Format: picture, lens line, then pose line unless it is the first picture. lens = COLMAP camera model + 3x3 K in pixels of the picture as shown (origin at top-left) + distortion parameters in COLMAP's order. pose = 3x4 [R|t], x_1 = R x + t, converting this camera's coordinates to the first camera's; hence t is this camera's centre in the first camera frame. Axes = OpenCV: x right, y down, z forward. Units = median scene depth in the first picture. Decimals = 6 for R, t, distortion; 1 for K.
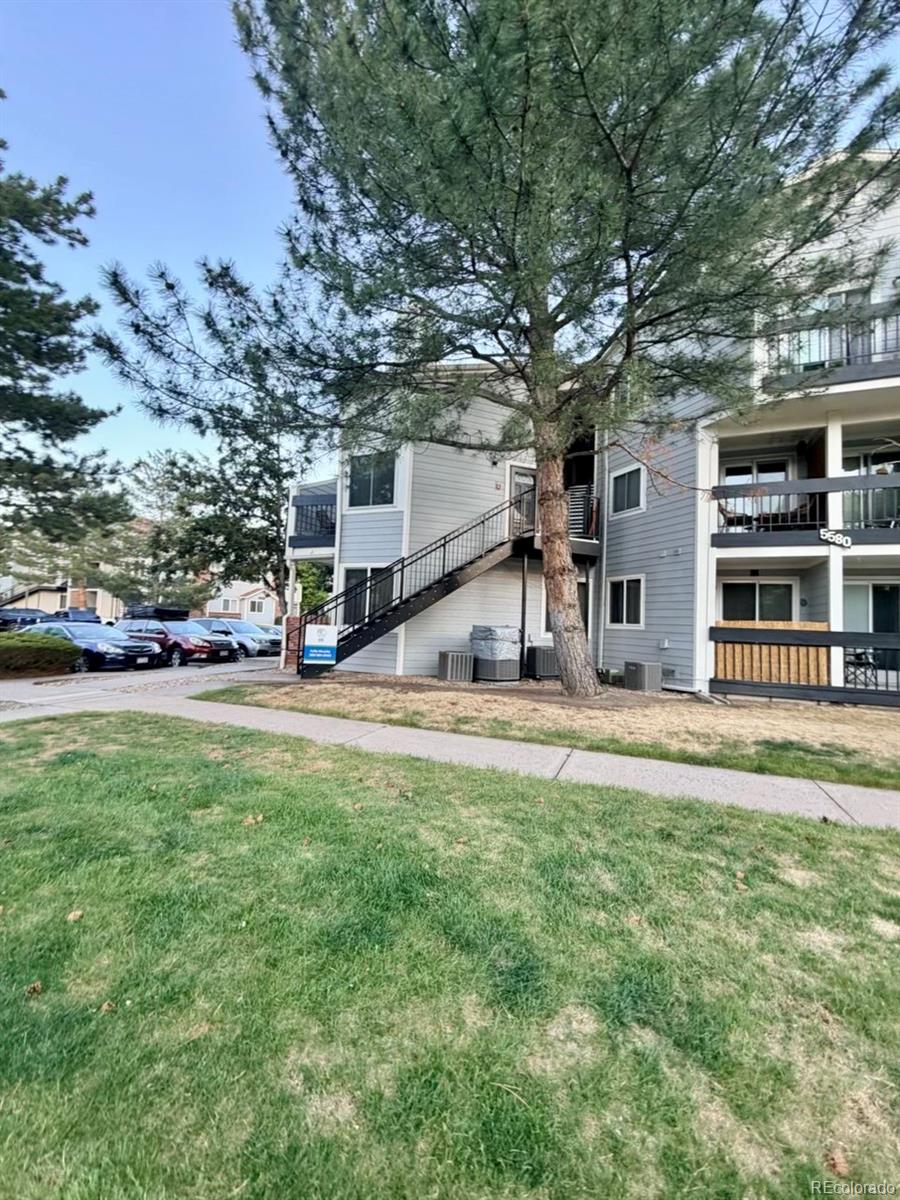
lens RADIAL K [[480.5, 0, 447.0], [0, 480.5, 597.0], [0, 0, 1]] dist [0.005606, 0.000005]
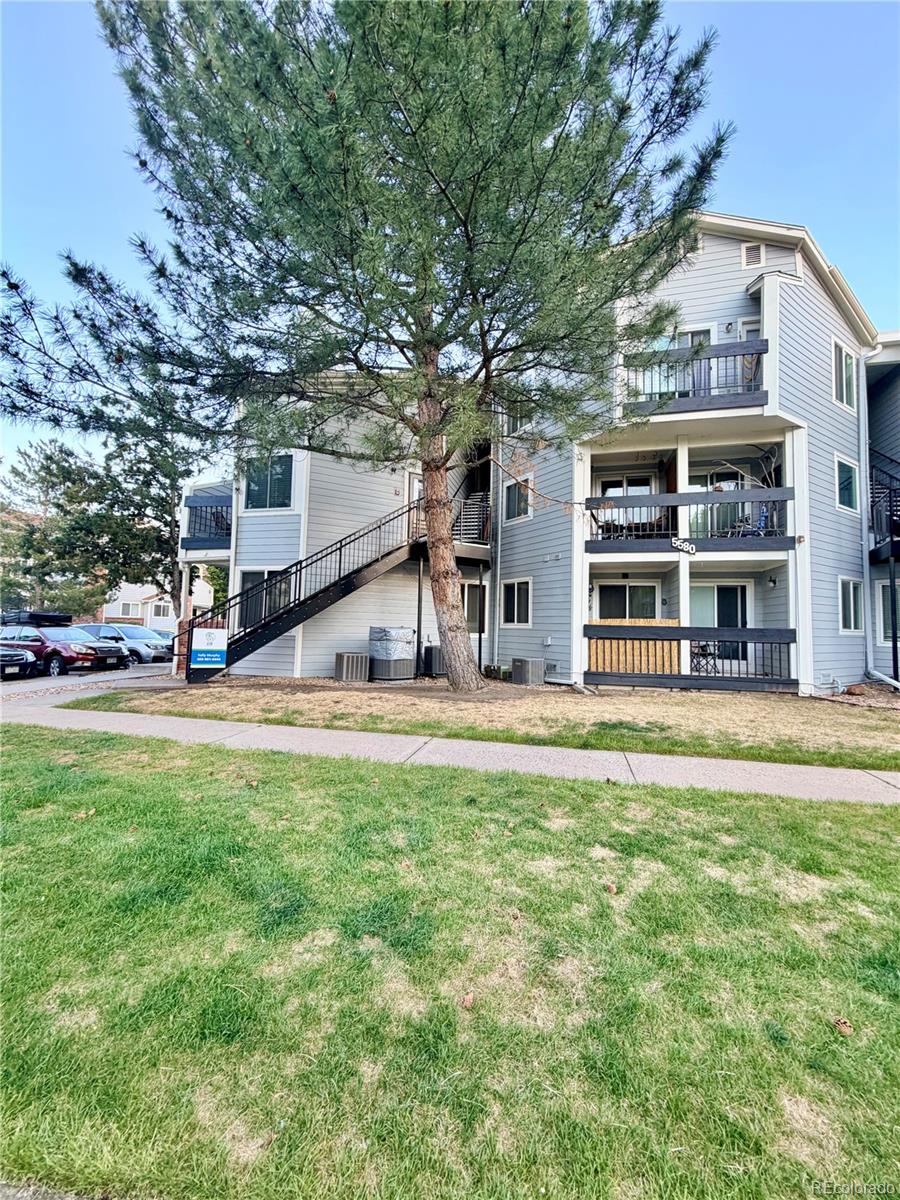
lens RADIAL K [[481.7, 0, 447.7], [0, 481.7, 597.7], [0, 0, 1]] dist [0.002941, 0.000277]
pose [[0.988889, -0.006429, 0.148519, 0.075223], [0.006779, 0.999975, -0.001847, -0.000222], [-0.148504, 0.002833, 0.988908, -0.052060]]
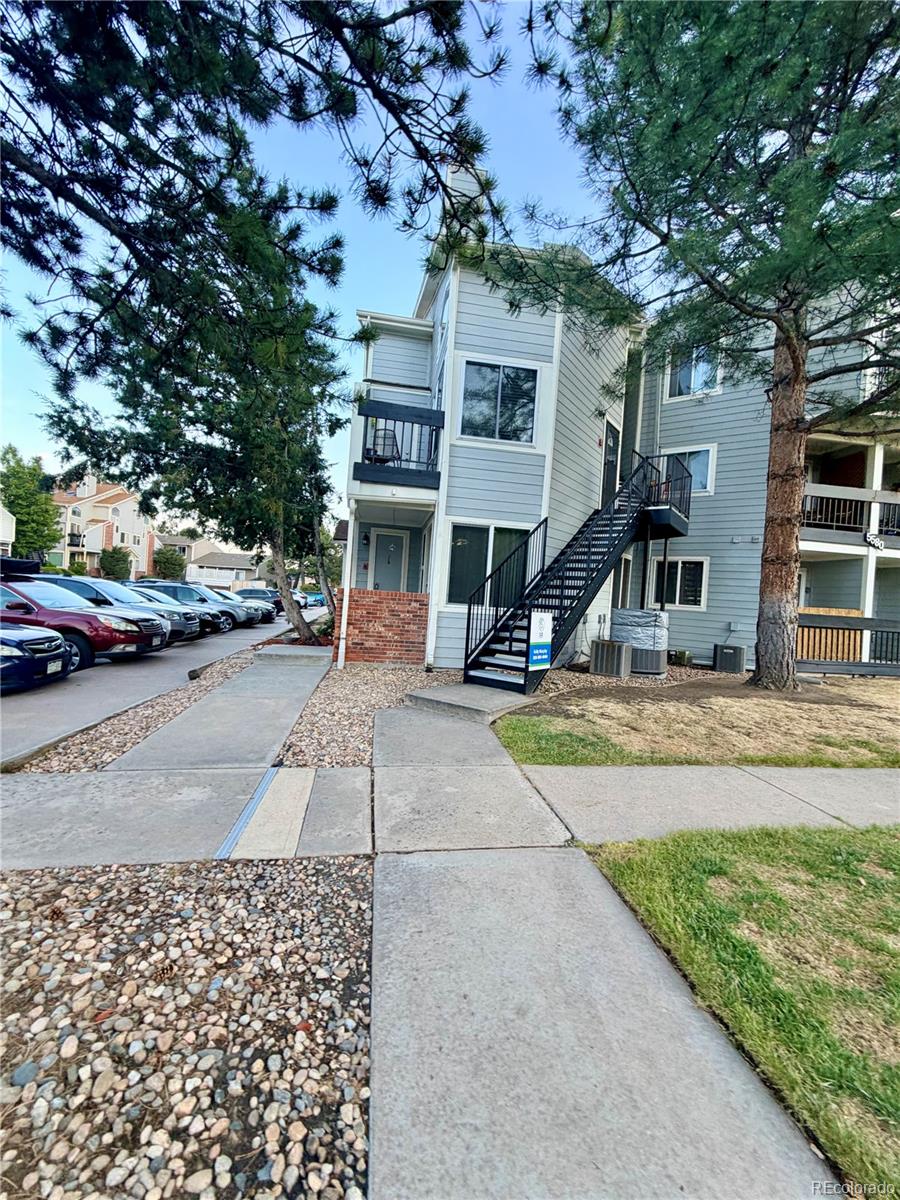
lens RADIAL K [[480.5, 0, 447.0], [0, 480.5, 597.0], [0, 0, 1]] dist [0.005606, 0.000005]
pose [[0.856096, 0.016234, 0.516562, -0.717358], [-0.062910, 0.995347, 0.072980, -0.003686], [-0.512974, -0.094975, 0.853134, 0.492578]]
